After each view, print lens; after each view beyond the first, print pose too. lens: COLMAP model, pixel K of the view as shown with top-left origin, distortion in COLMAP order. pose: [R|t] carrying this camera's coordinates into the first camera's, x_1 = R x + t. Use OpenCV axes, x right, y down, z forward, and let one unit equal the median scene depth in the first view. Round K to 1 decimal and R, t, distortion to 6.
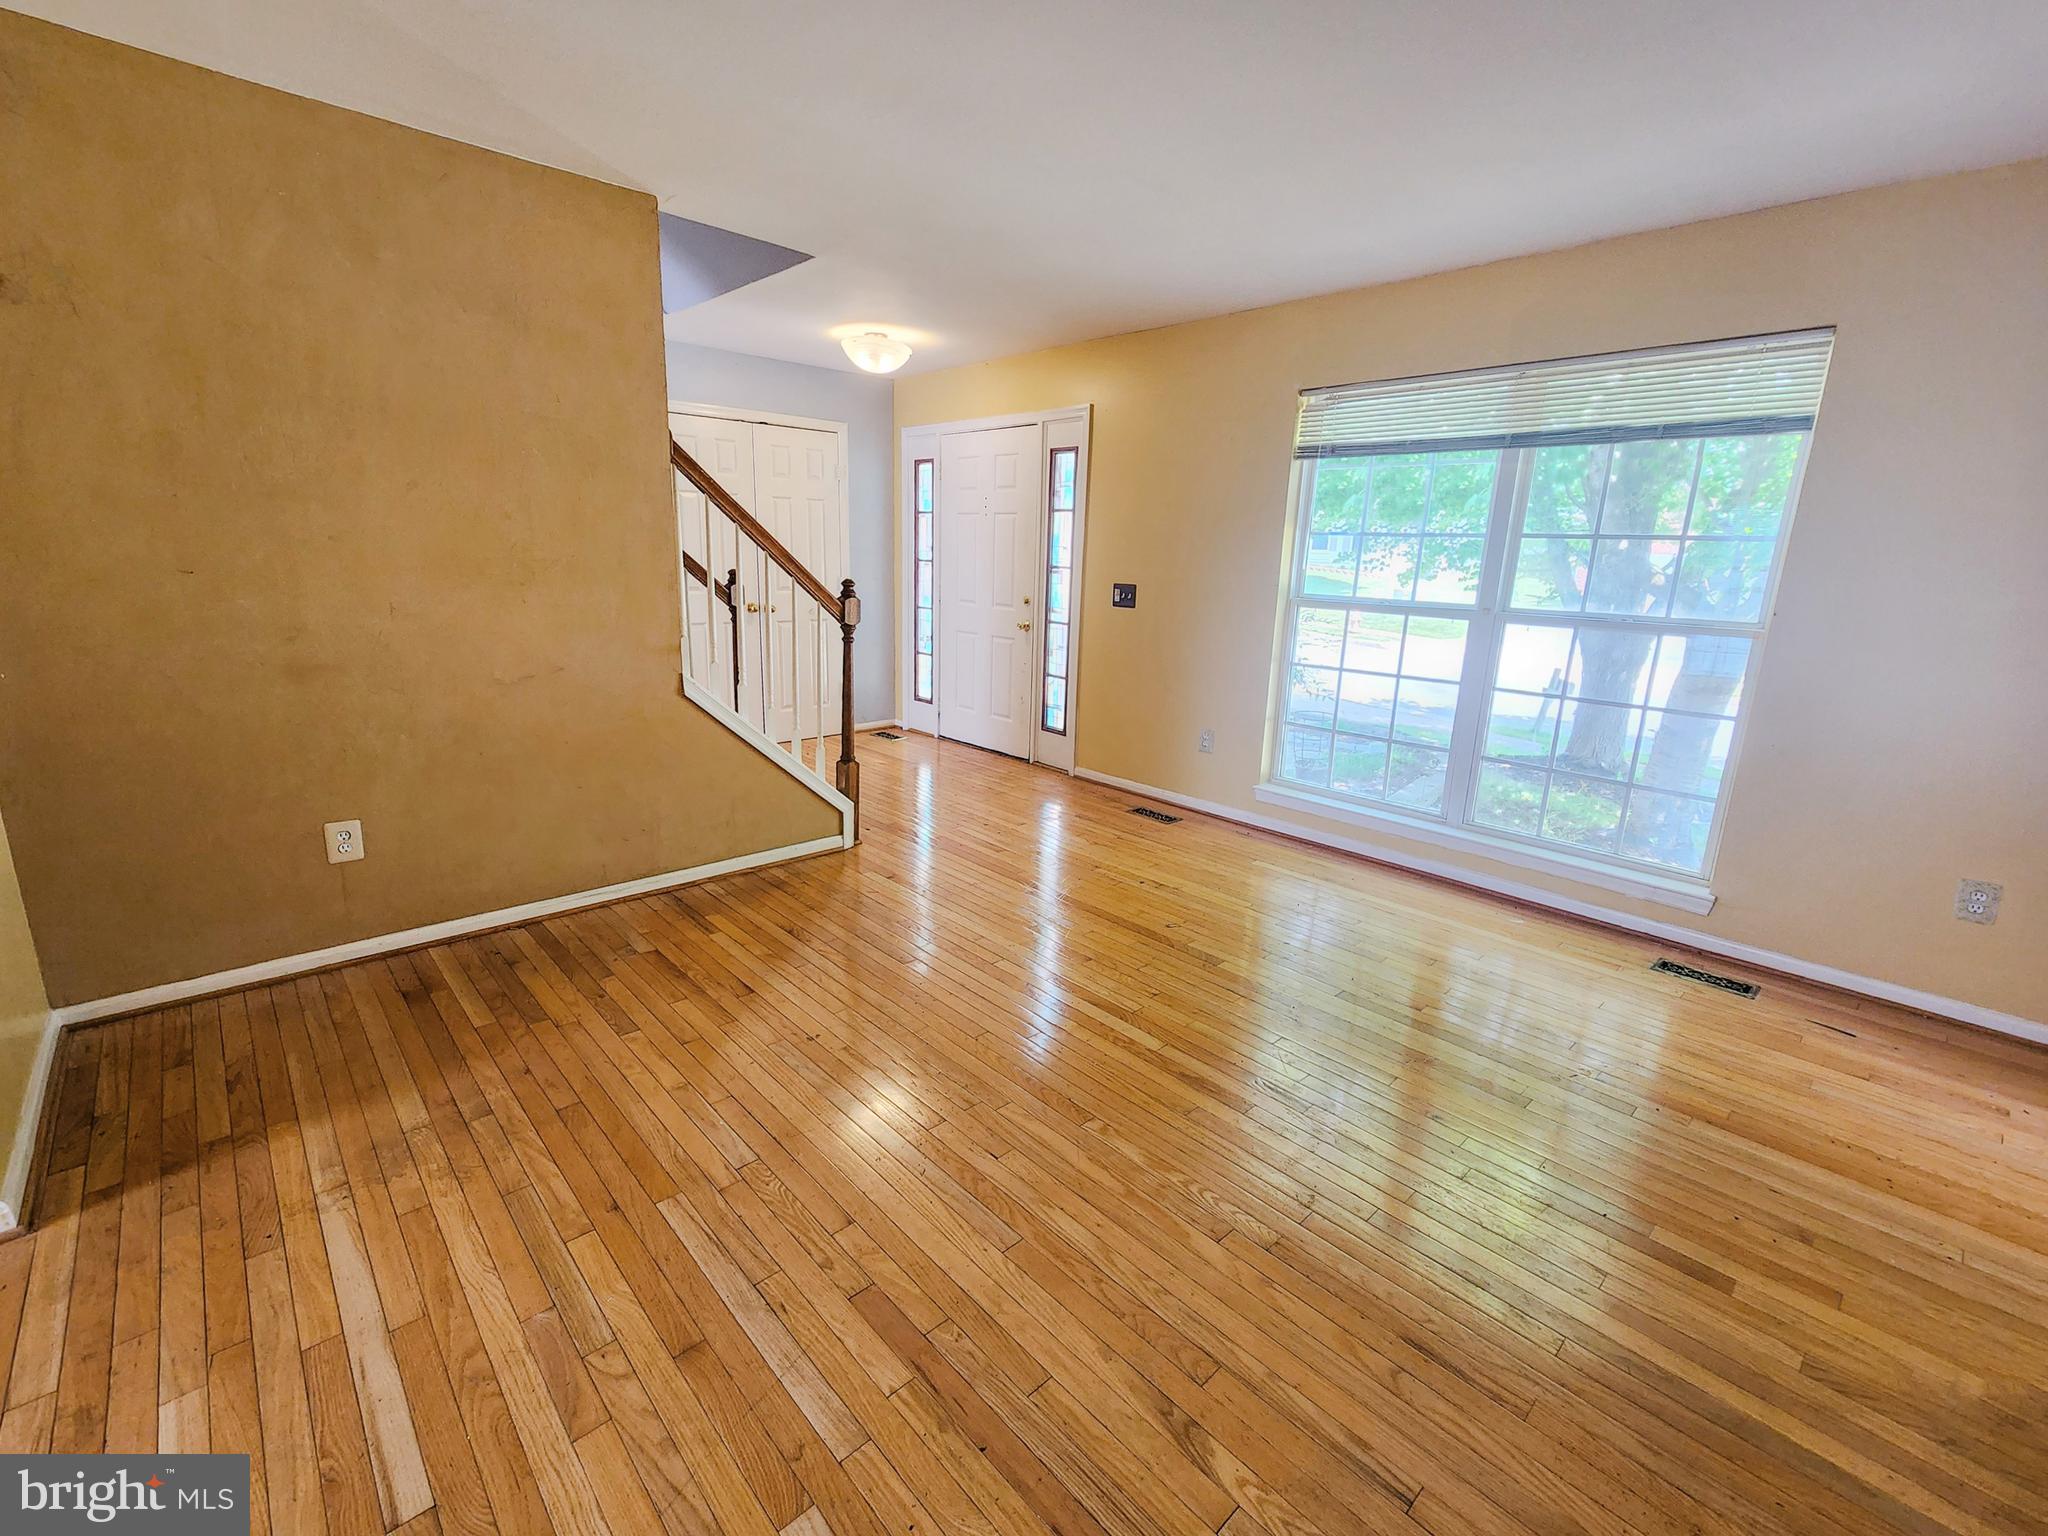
lens RADIAL K [[884.2, 0, 993.6], [0, 884.2, 757.6], [0, 0, 1]] dist [0.000722, -0.000233]
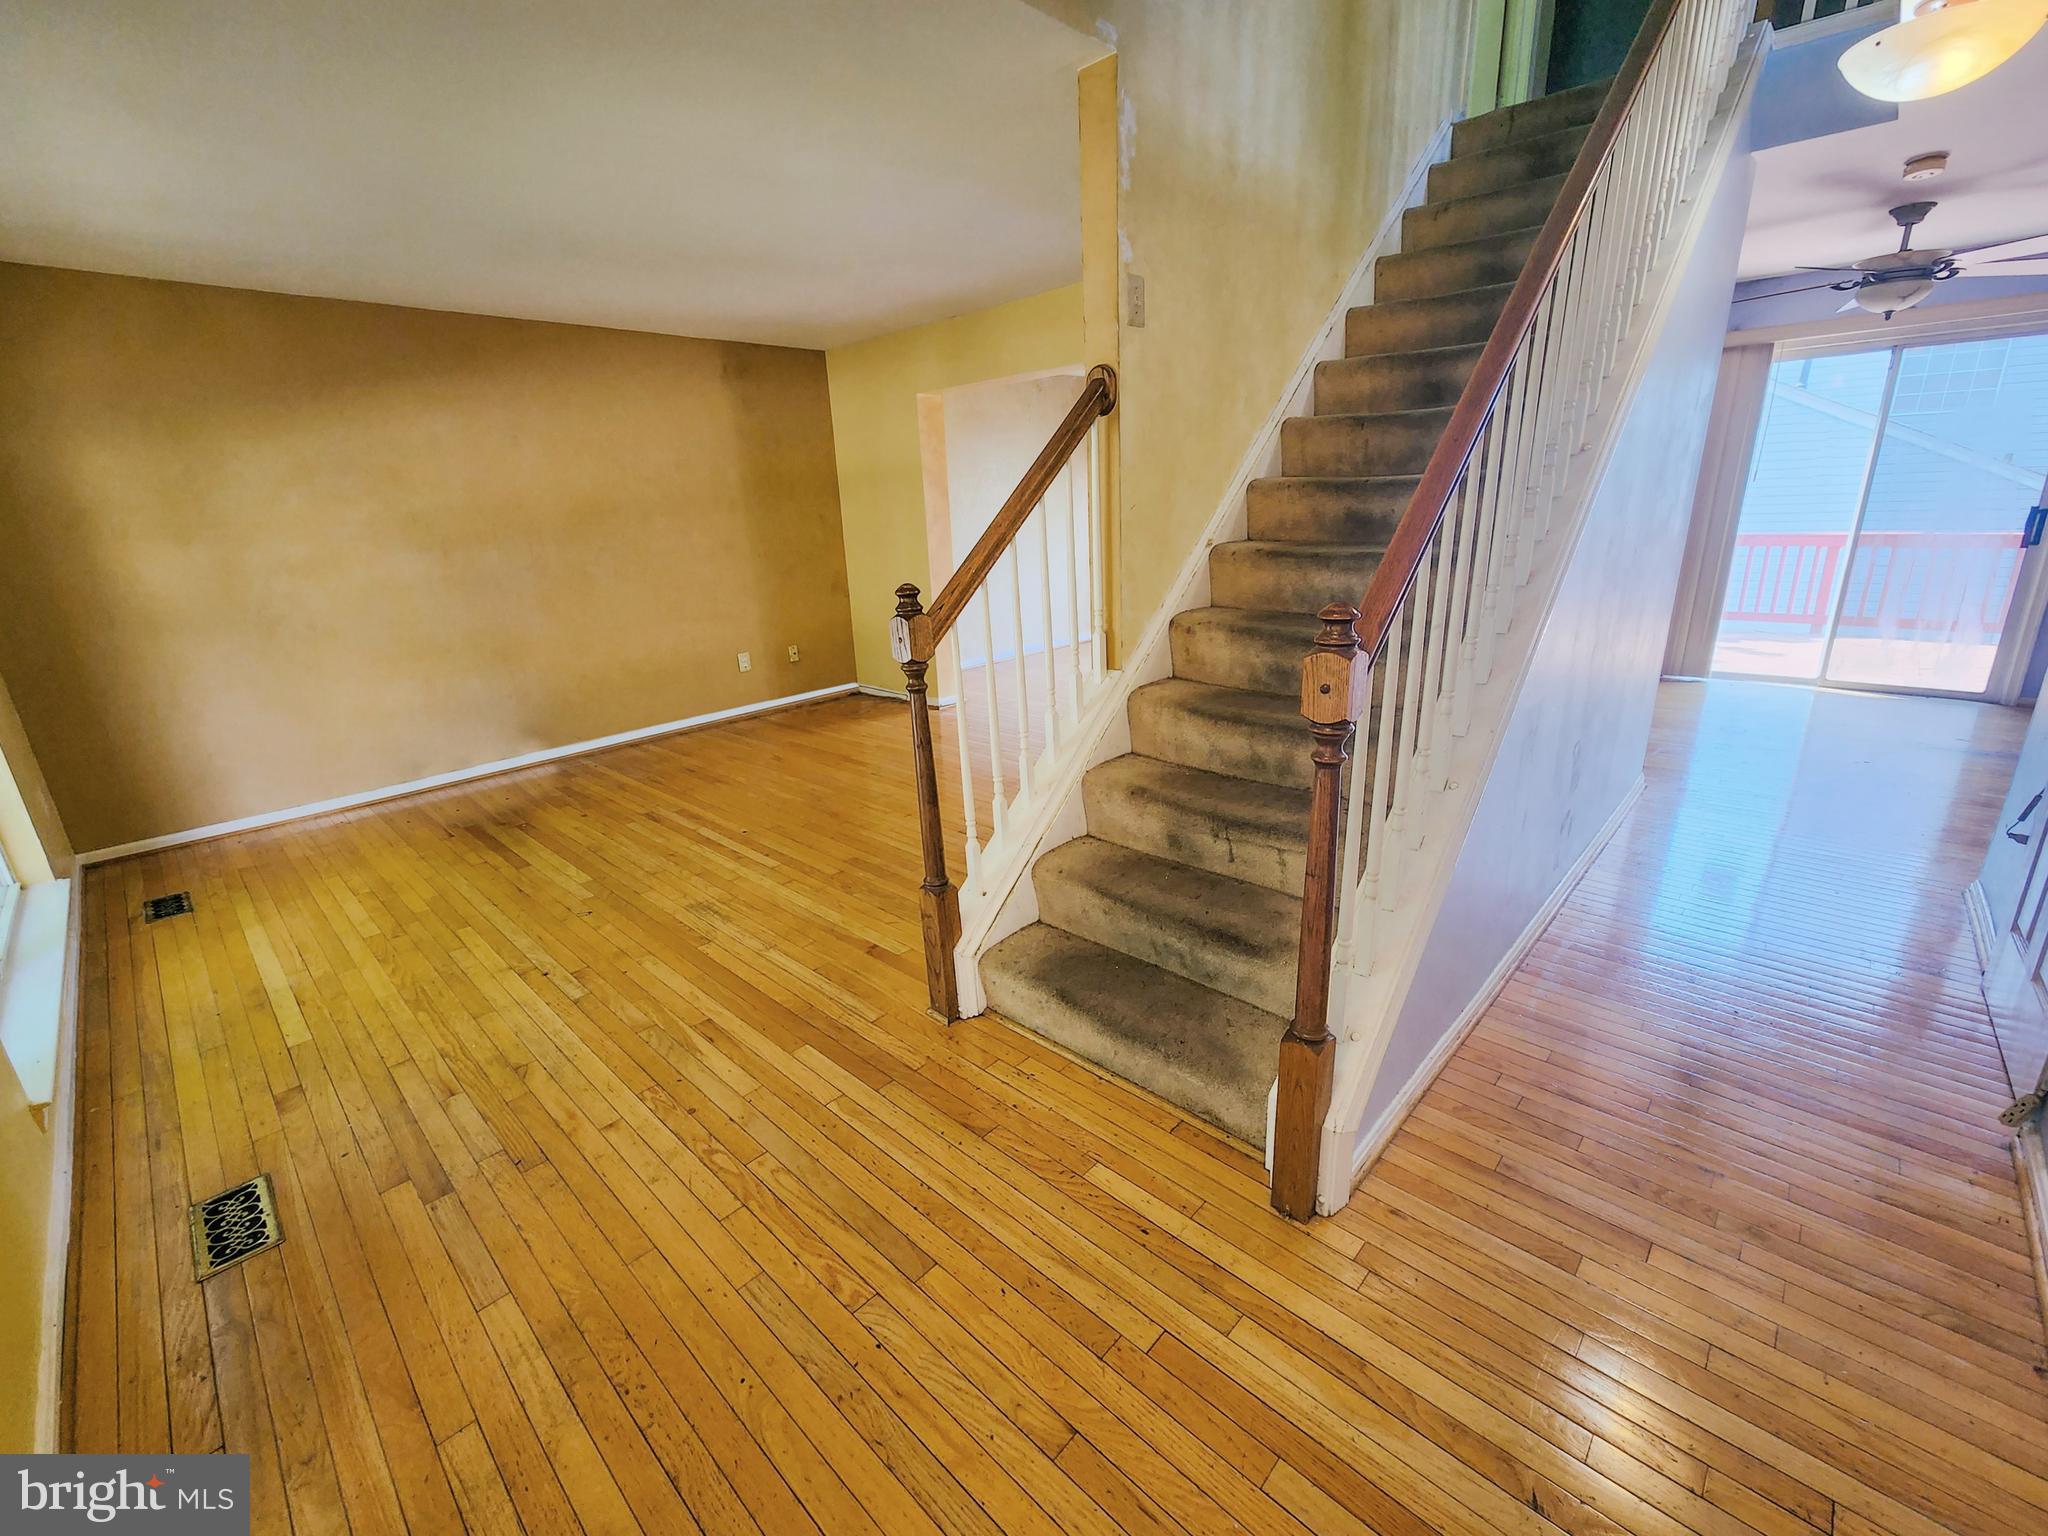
lens RADIAL K [[838.9, 0, 1003.6], [0, 838.9, 770.5], [0, 0, 1]] dist [0.000724, -0.000023]
pose [[-0.996577, 0.040285, -0.072187, -0.176466], [-0.002208, 0.859936, 0.510397, -0.368509], [0.082637, 0.508810, -0.856904, 1.505819]]
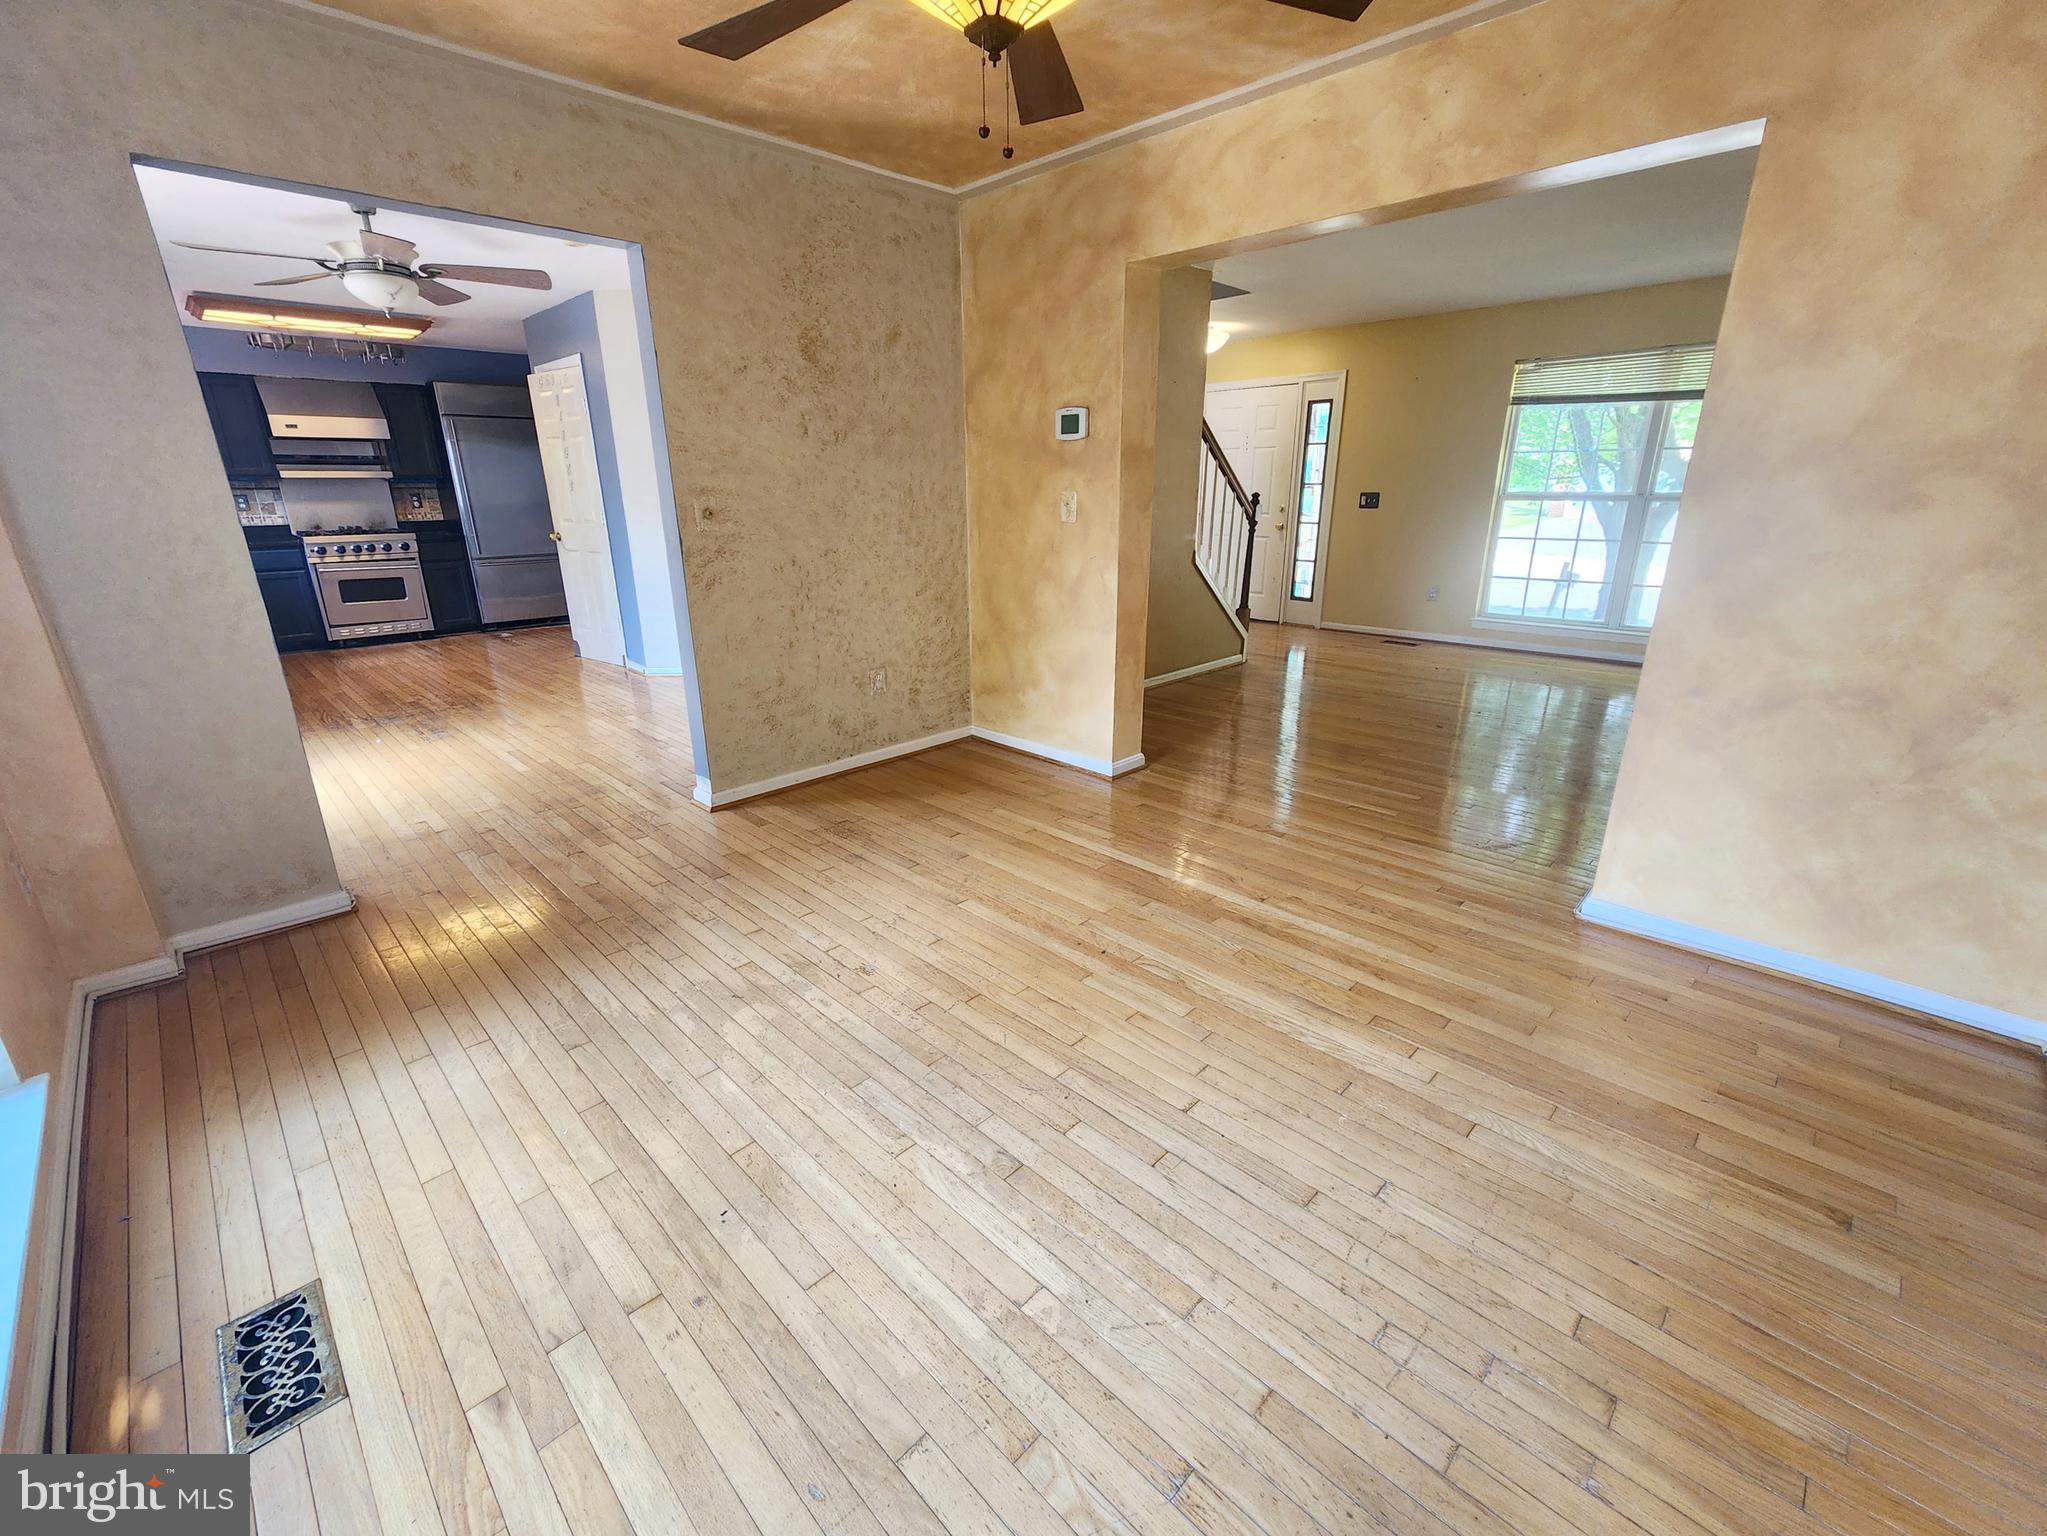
lens RADIAL K [[854.6, 0, 999.9], [0, 854.6, 758.9], [0, 0, 1]] dist [0.002804, -0.000358]
pose [[0.998399, -0.048783, 0.028644, -0.699021], [0.046276, 0.995517, 0.082486, 0.135046], [-0.032539, -0.081028, 0.996181, -0.596366]]
